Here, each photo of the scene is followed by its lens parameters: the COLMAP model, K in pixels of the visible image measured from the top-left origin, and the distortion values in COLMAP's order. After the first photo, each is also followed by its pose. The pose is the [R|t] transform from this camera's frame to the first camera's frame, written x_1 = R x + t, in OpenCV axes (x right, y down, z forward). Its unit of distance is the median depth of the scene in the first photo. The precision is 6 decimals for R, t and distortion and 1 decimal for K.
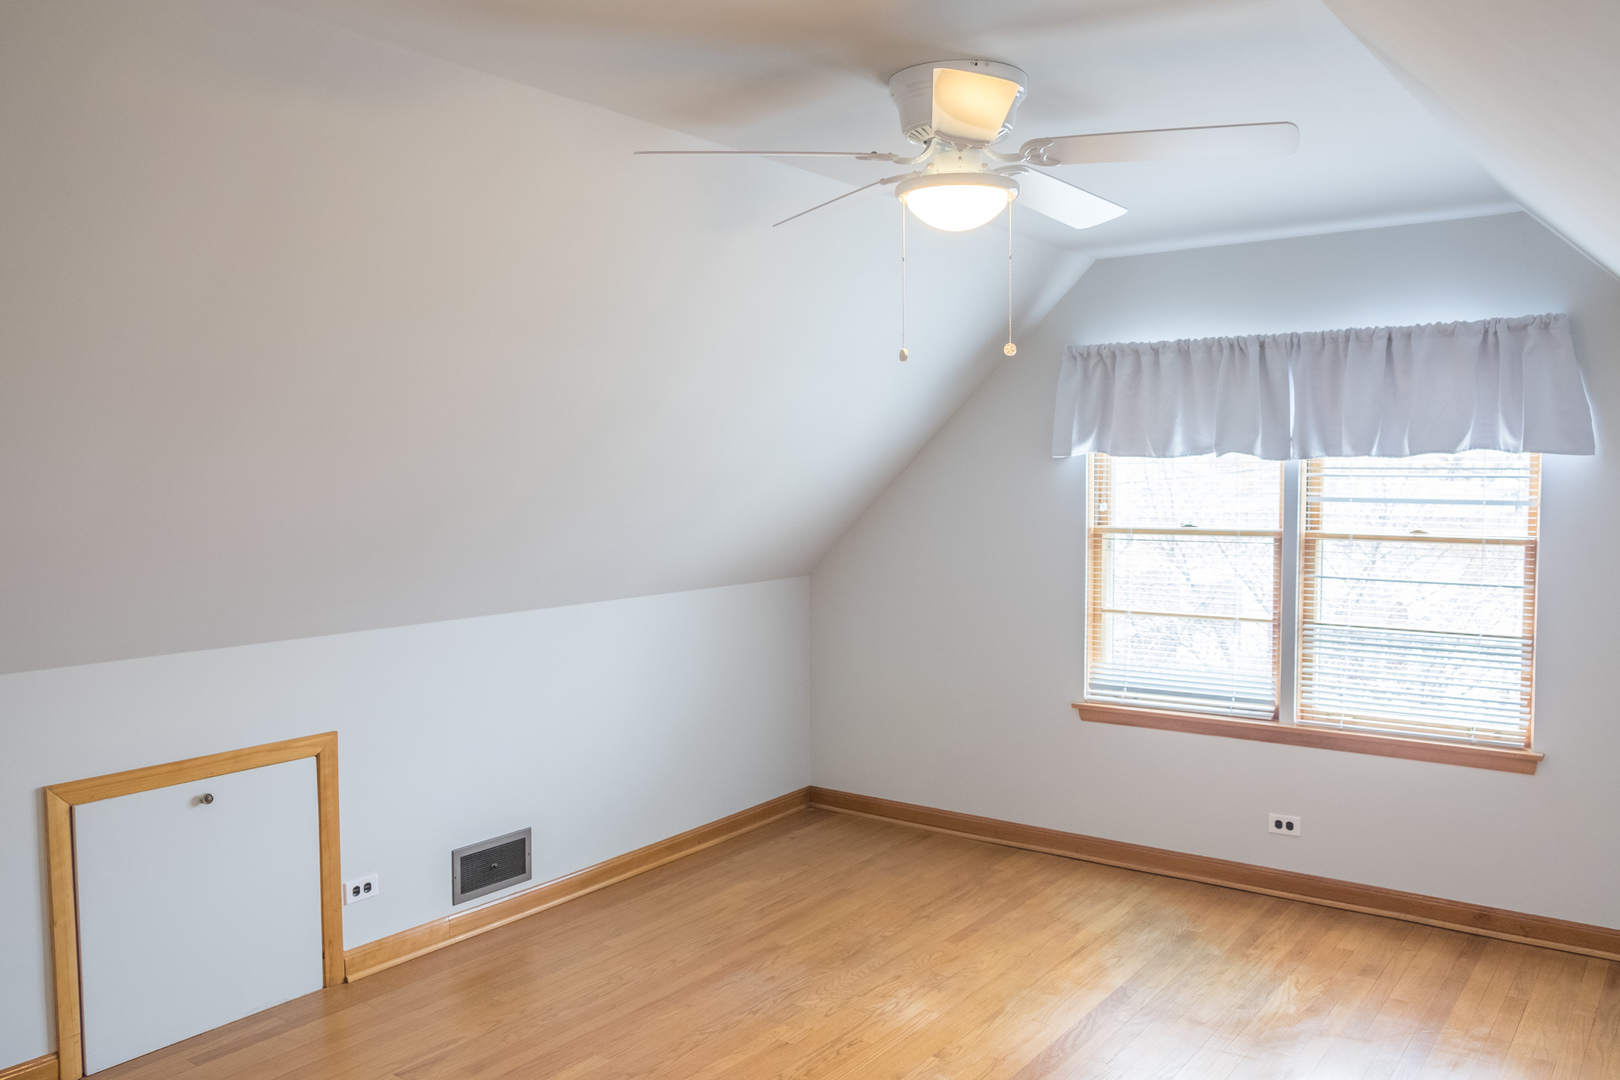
lens RADIAL K [[1278.9, 0, 819.2], [0, 1278.9, 545.8], [0, 0, 1]] dist [-0.030740, 0.018640]
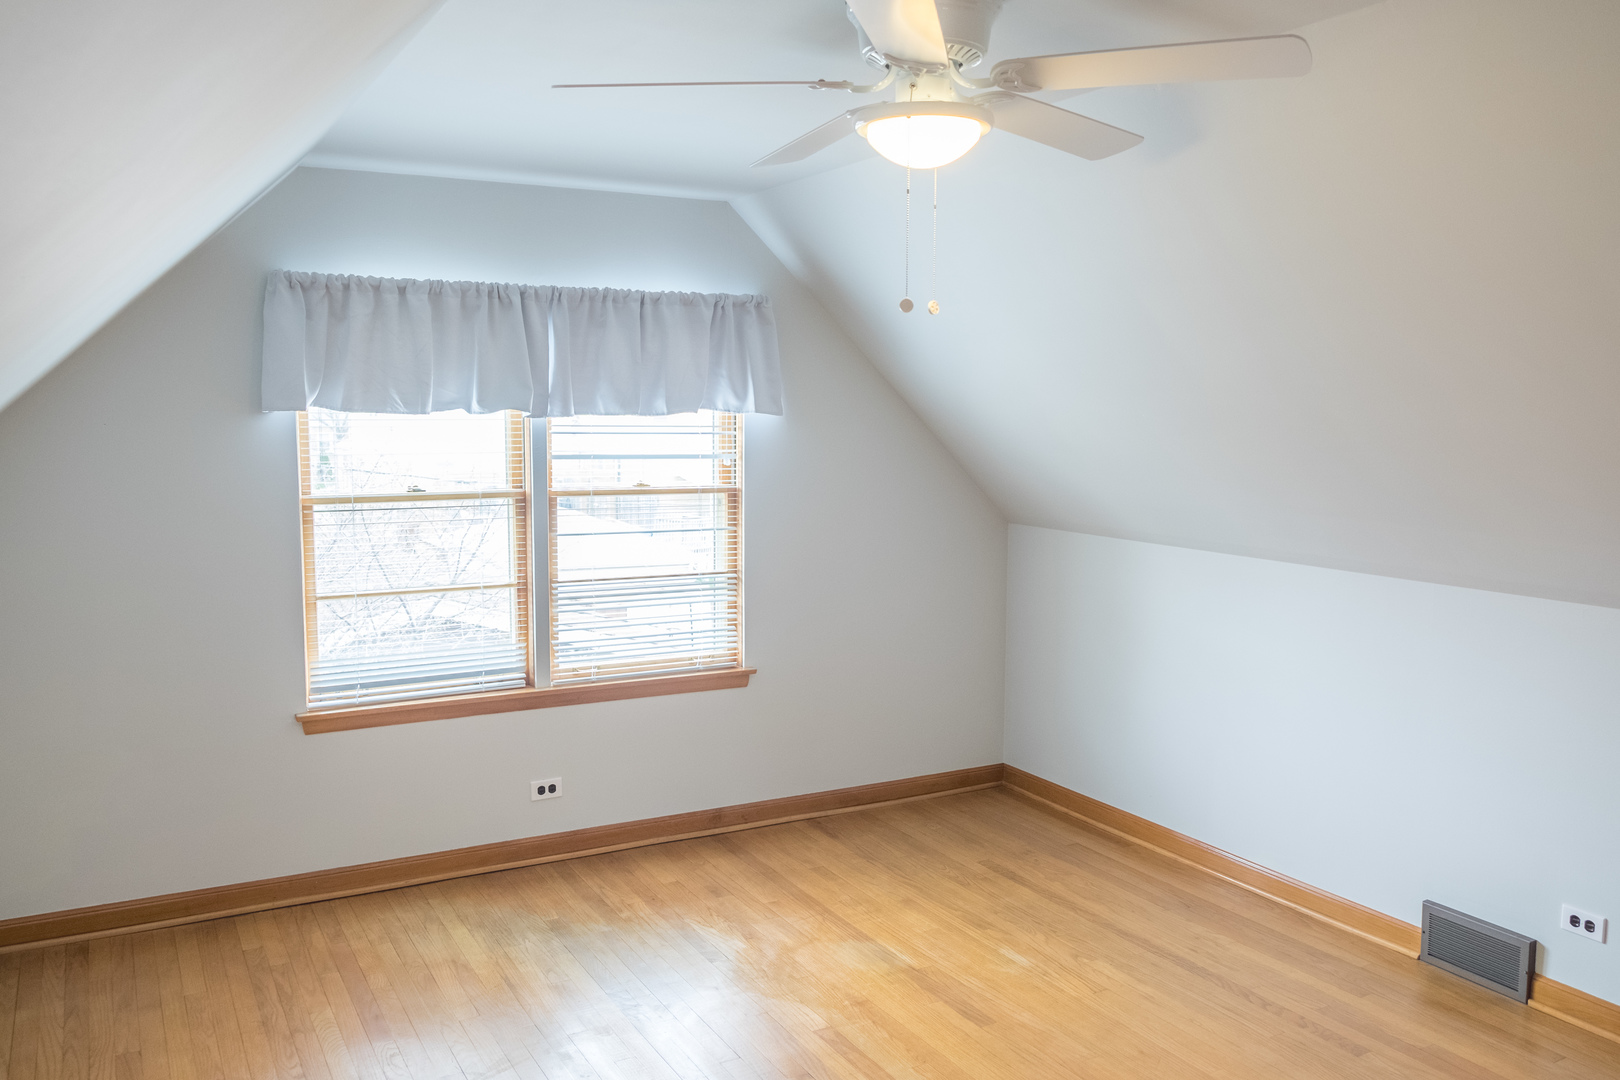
lens RADIAL K [[1278.9, 0, 819.2], [0, 1278.9, 545.8], [0, 0, 1]] dist [-0.030740, 0.018640]
pose [[0.407062, -0.089745, 0.908981, -0.434823], [0.045779, 0.995915, 0.077827, -0.035739], [-0.912253, 0.009932, 0.409507, 0.407943]]
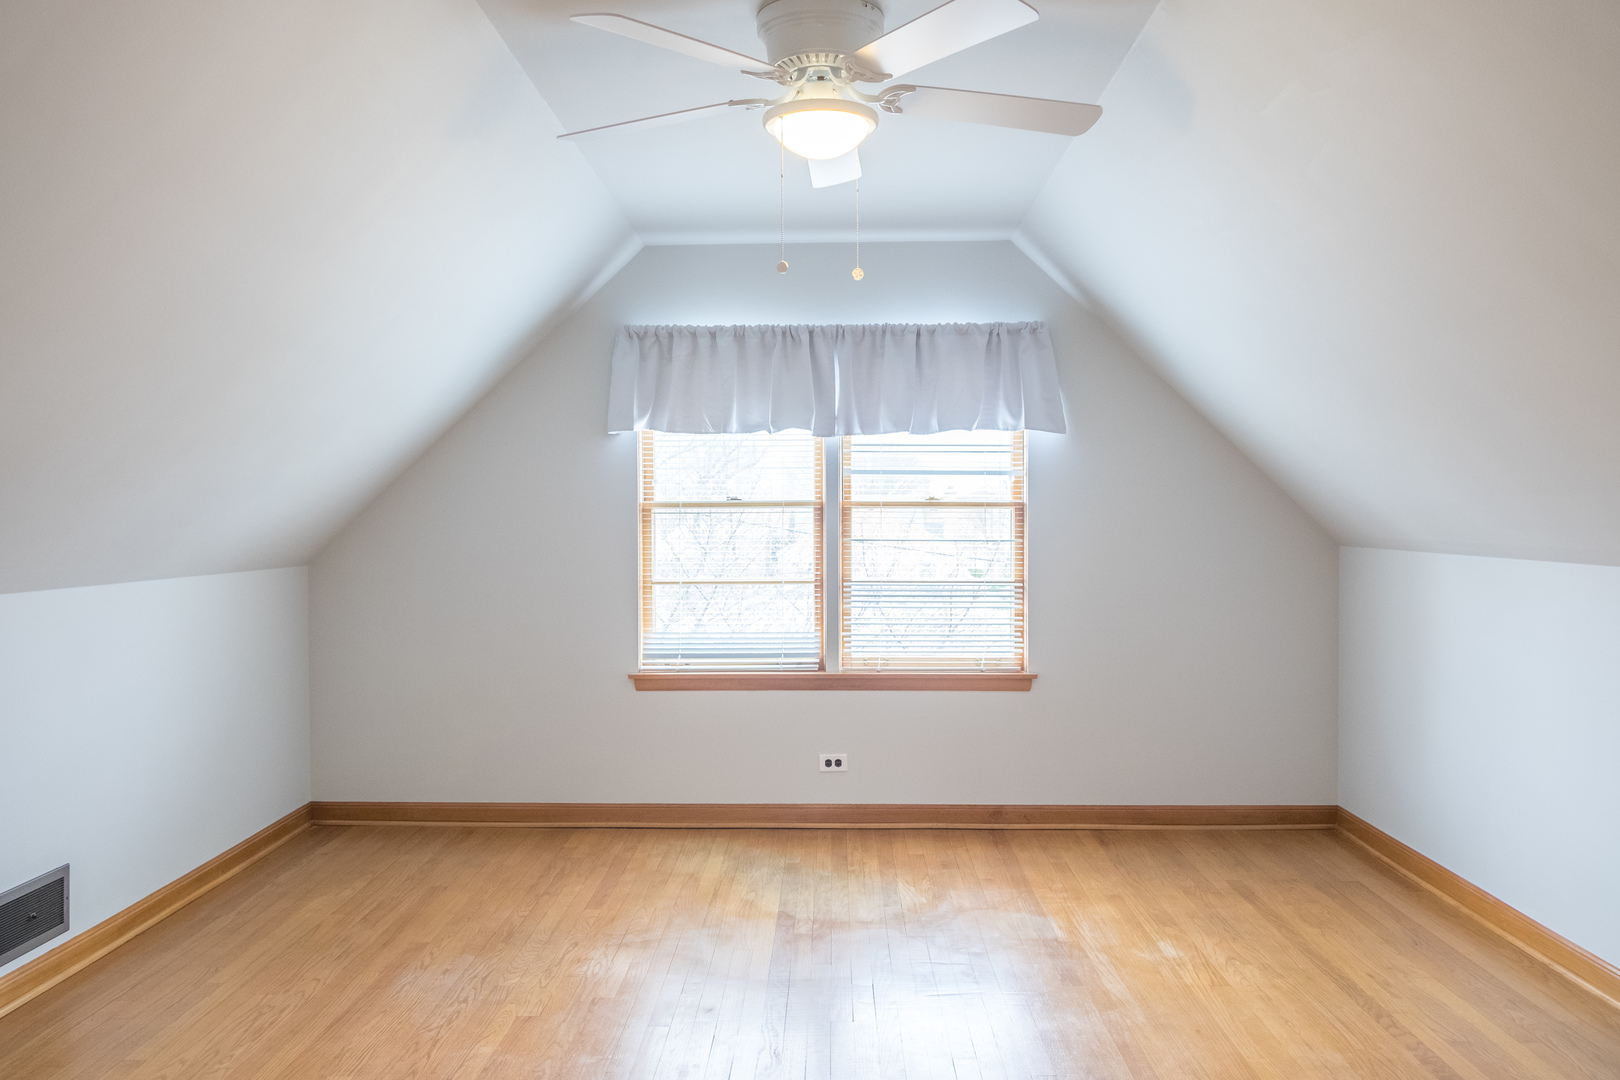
lens RADIAL K [[1293.6, 0, 814.7], [0, 1293.6, 537.5], [0, 0, 1]] dist [-0.021756, 0.002530]
pose [[0.817434, -0.006550, 0.575985, -0.305967], [0.034004, 0.998740, -0.036900, 0.063842], [-0.575017, 0.049749, 0.816627, 0.072288]]
